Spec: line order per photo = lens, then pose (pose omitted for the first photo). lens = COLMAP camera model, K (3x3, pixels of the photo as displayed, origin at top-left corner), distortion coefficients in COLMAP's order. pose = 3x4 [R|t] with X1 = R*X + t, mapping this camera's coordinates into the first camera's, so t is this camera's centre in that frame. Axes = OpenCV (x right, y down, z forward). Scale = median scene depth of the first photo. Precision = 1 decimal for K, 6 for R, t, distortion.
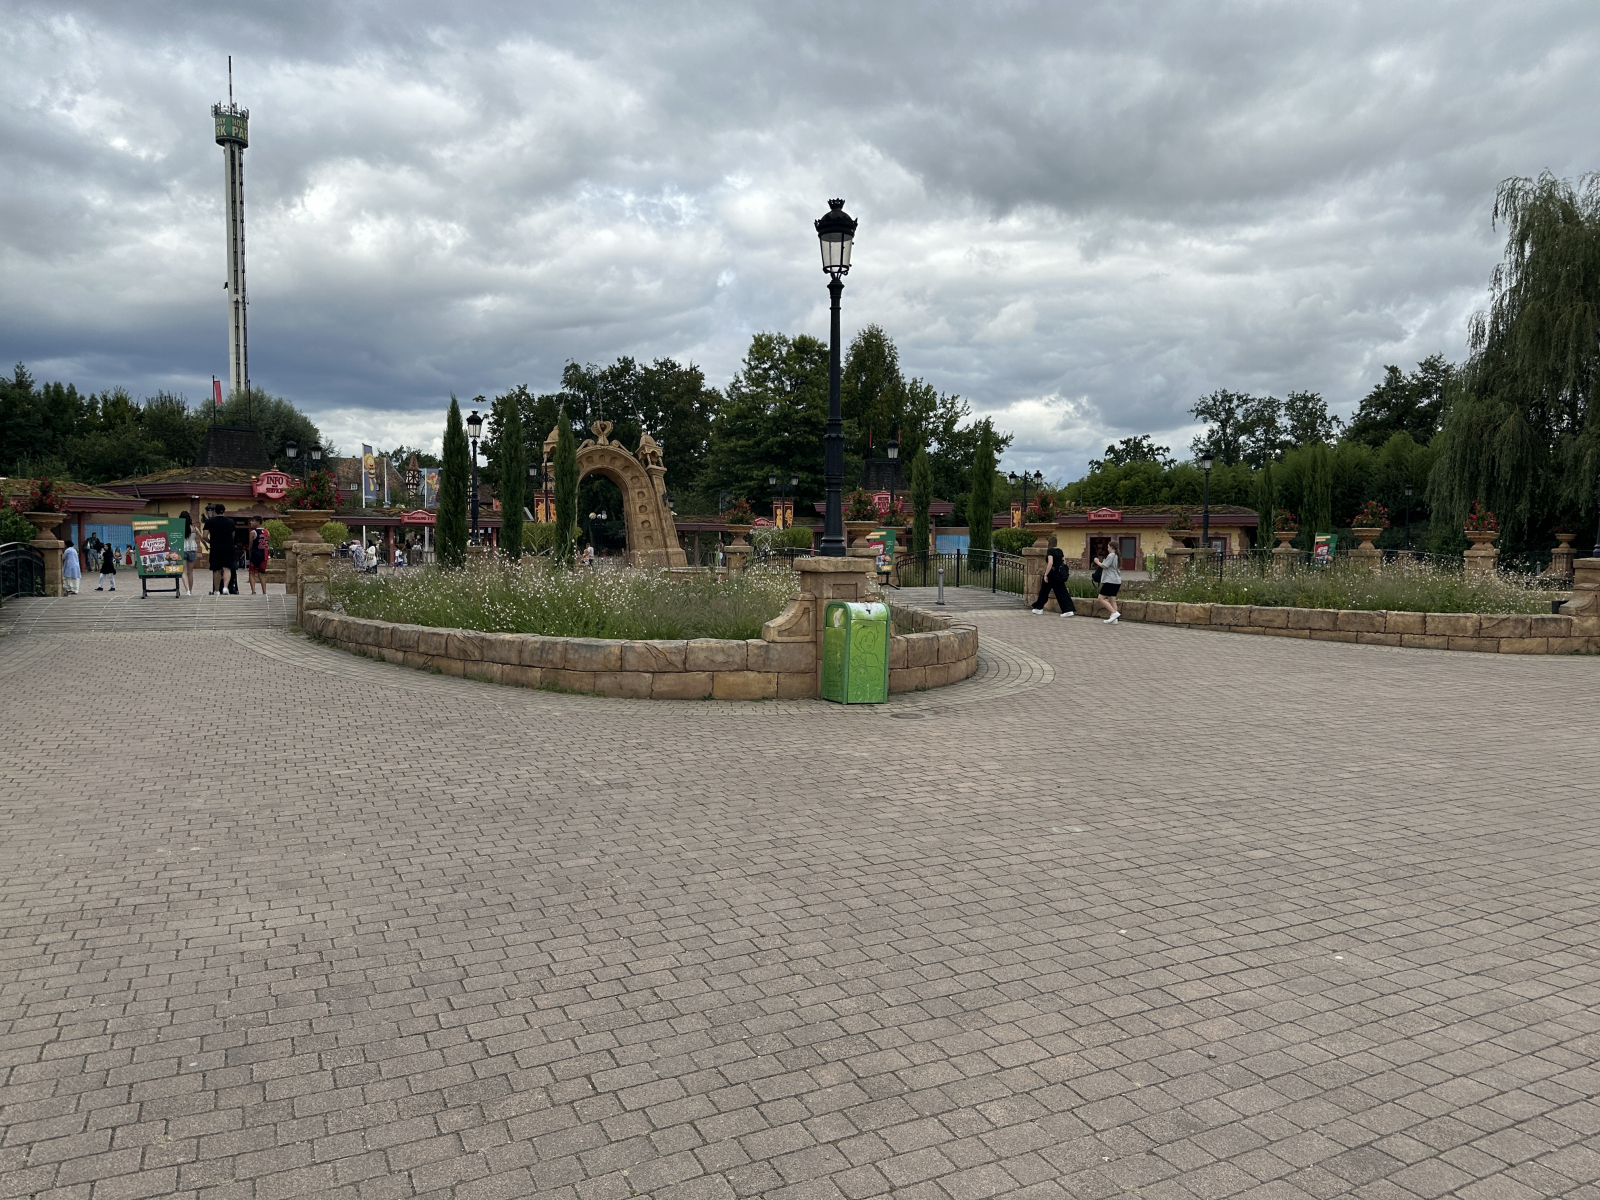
lens RADIAL K [[1095.8, 0, 800.0], [0, 1095.8, 600.0], [0, 0, 1]] dist [0.110572, -0.141481]
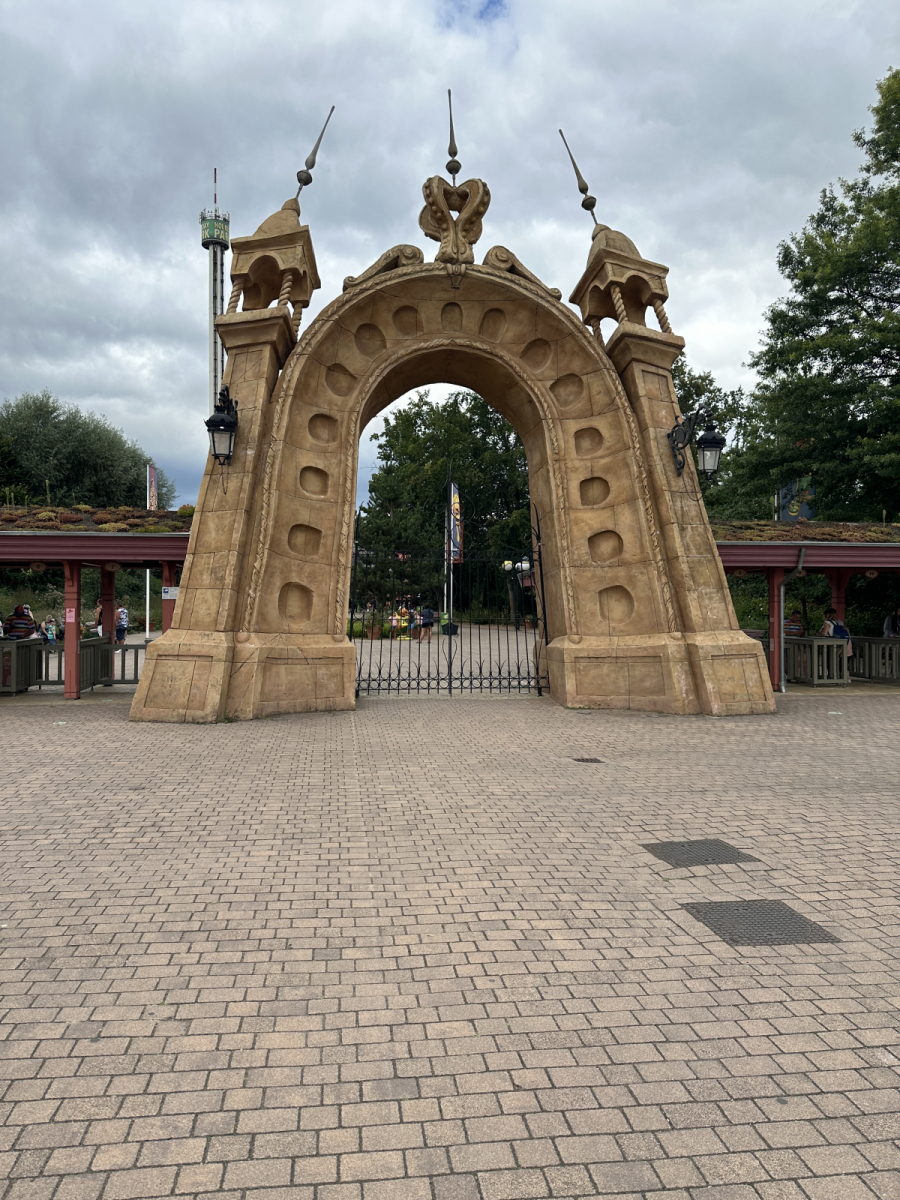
lens RADIAL K [[821.8, 0, 431.4], [0, 821.8, 605.8], [0, 0, 1]] dist [0.110572, -0.141481]
pose [[0.946533, -0.004775, -0.322573, -0.114954], [-0.012571, 0.998585, -0.051669, -0.042441], [0.322363, 0.052961, 0.945133, 0.792701]]
